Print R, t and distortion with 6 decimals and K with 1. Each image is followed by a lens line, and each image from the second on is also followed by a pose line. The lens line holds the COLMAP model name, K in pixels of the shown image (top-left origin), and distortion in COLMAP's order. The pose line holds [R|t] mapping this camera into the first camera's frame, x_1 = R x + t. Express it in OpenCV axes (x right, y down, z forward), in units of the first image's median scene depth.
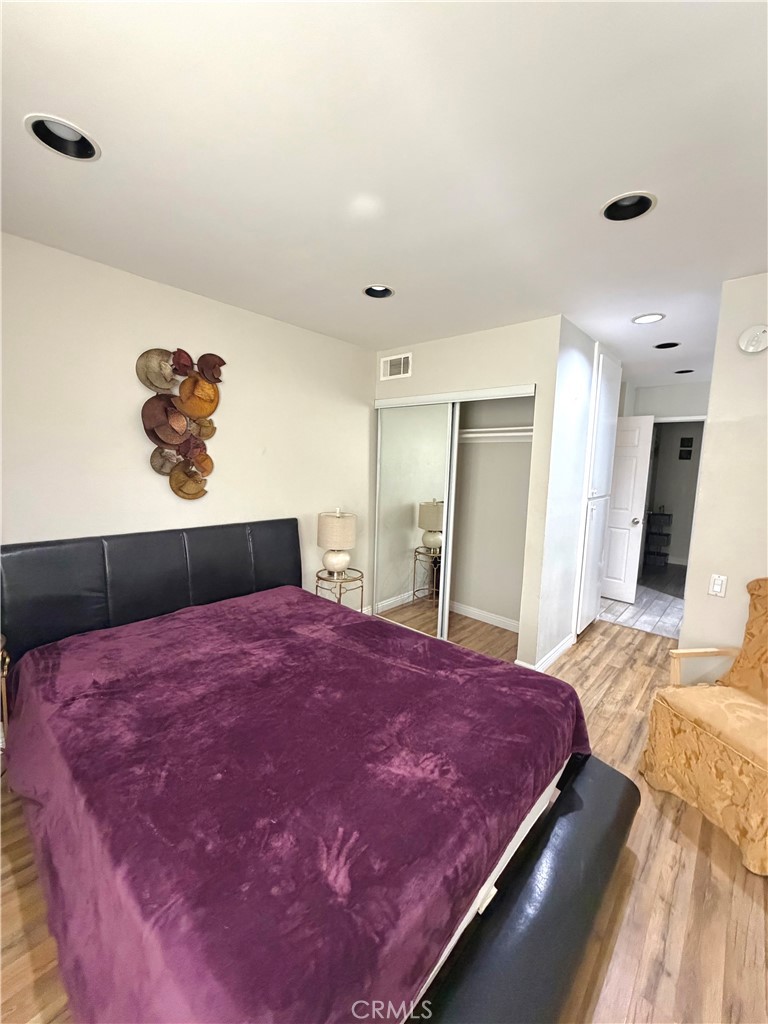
lens RADIAL K [[412.5, 0, 384.9], [0, 412.5, 511.7], [0, 0, 1]] dist [0.000002, 0.000083]
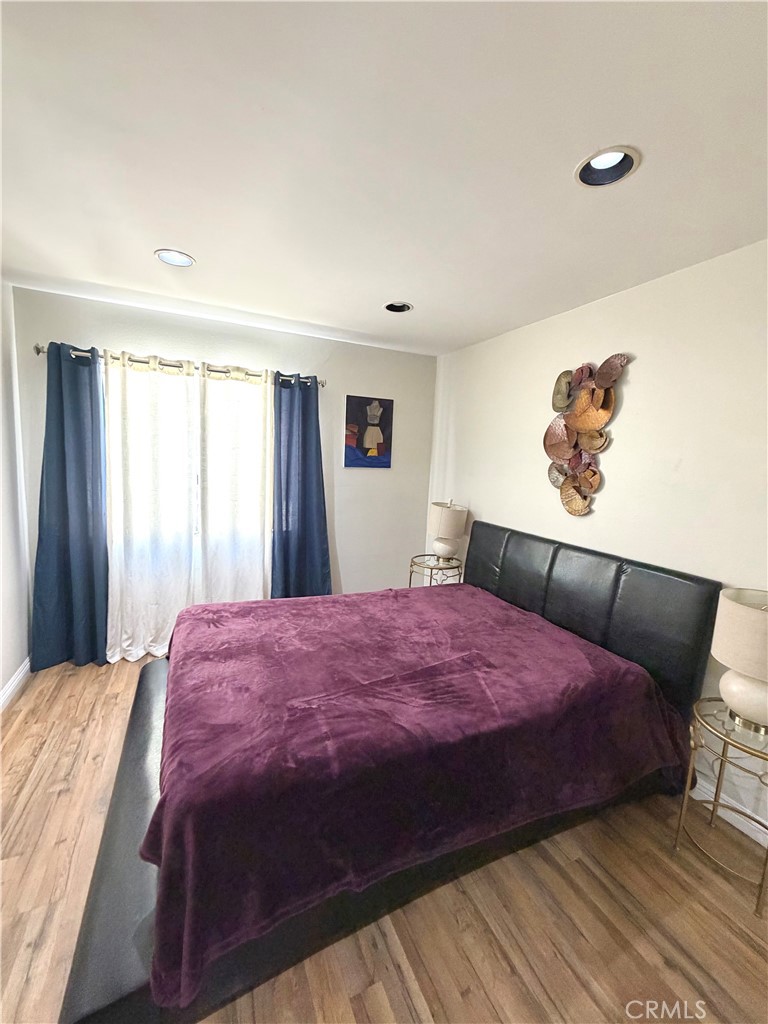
lens RADIAL K [[412.5, 0, 385.1], [0, 412.5, 512.0], [0, 0, 1]] dist [0.000002, 0.000083]
pose [[-0.378084, 0.075378, -0.922697, 0.613209], [-0.172617, 0.973461, 0.150256, -0.111276], [0.909536, 0.216082, -0.355039, 0.974679]]
